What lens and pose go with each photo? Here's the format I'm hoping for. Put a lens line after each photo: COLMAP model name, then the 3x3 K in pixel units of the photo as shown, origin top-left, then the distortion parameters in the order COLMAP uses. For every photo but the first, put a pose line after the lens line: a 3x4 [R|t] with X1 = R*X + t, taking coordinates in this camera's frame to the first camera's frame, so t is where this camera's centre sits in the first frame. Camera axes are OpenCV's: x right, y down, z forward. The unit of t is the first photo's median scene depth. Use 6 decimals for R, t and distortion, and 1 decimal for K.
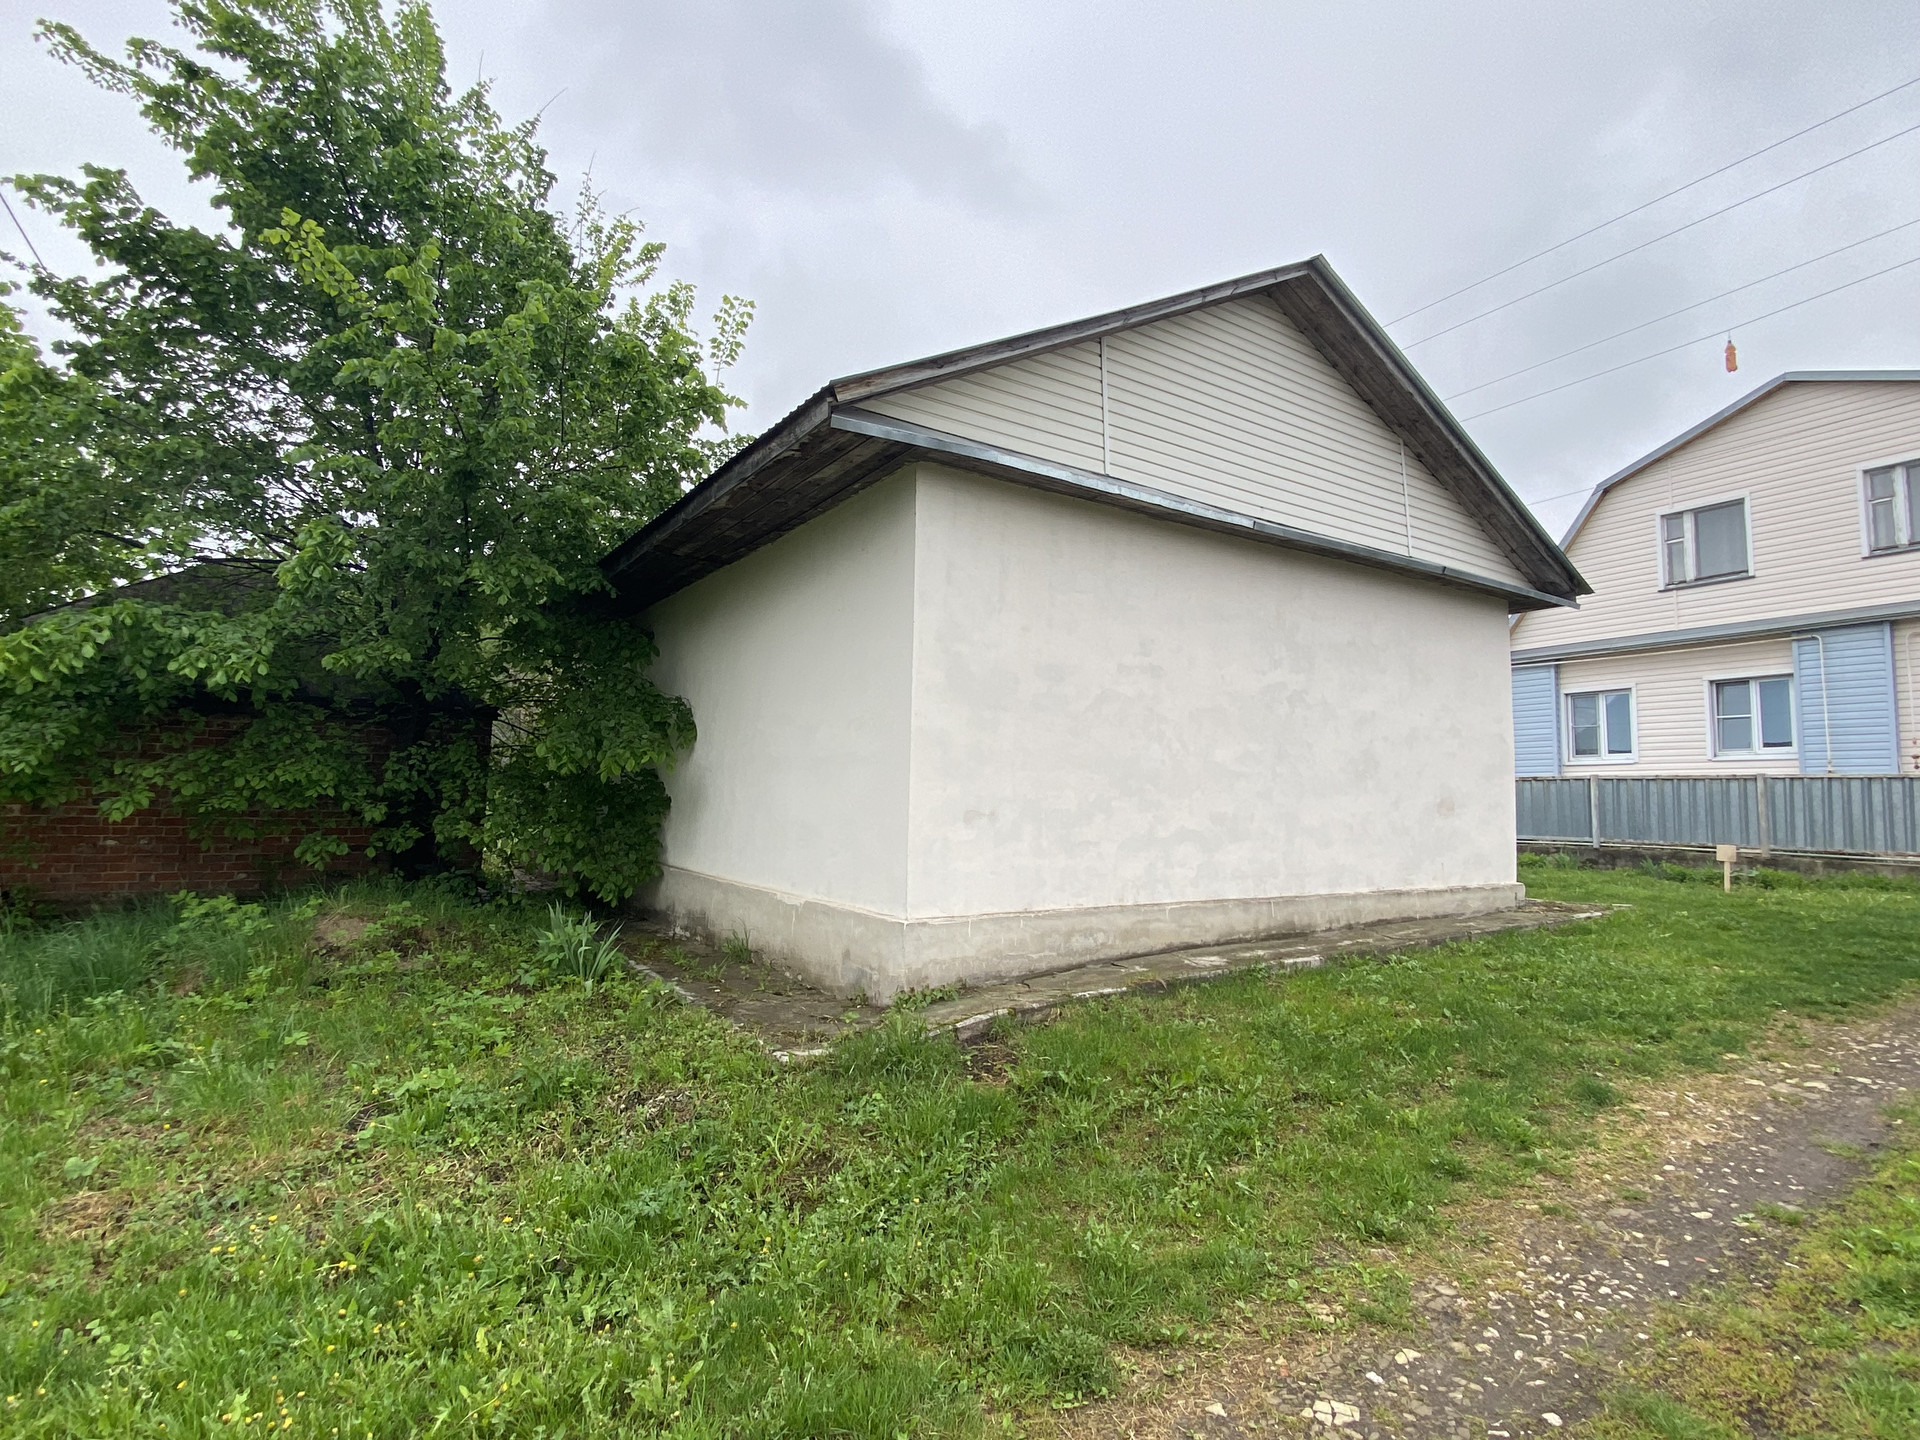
lens RADIAL K [[970.4, 0, 969.6], [0, 970.4, 723.4], [0, 0, 1]] dist [-0.012830, -0.000336]
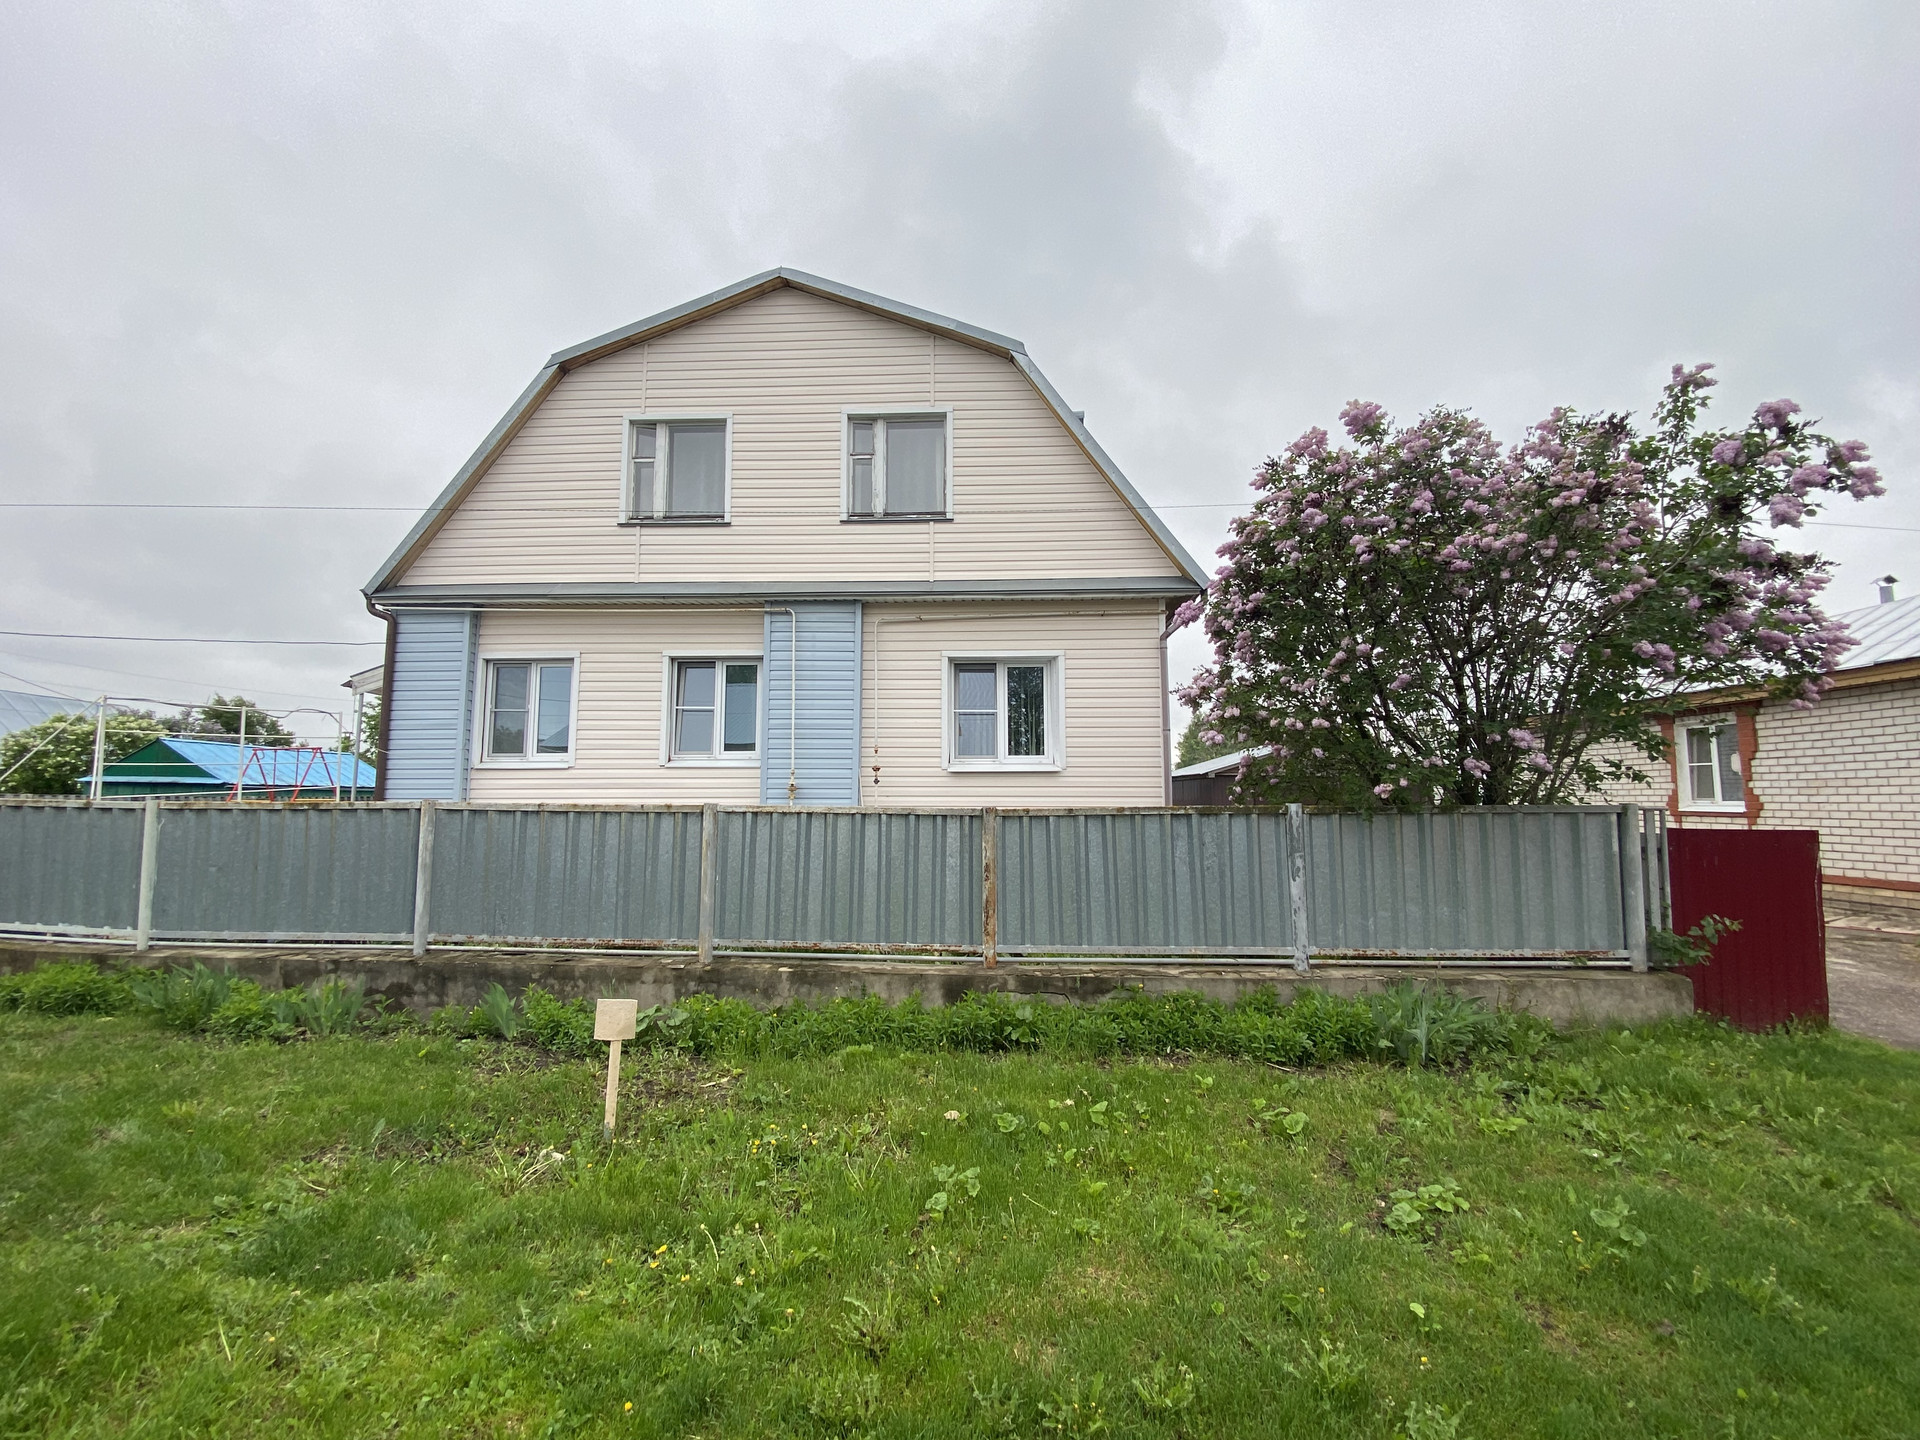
lens RADIAL K [[791.1, 0, 959.7], [0, 791.1, 720.5], [0, 0, 1]] dist [0.000711, -0.000167]
pose [[0.567855, 0.055048, 0.821286, 0.429150], [-0.060472, 0.997855, -0.025072, 0.005665], [-0.820905, -0.035428, 0.569965, 0.507242]]
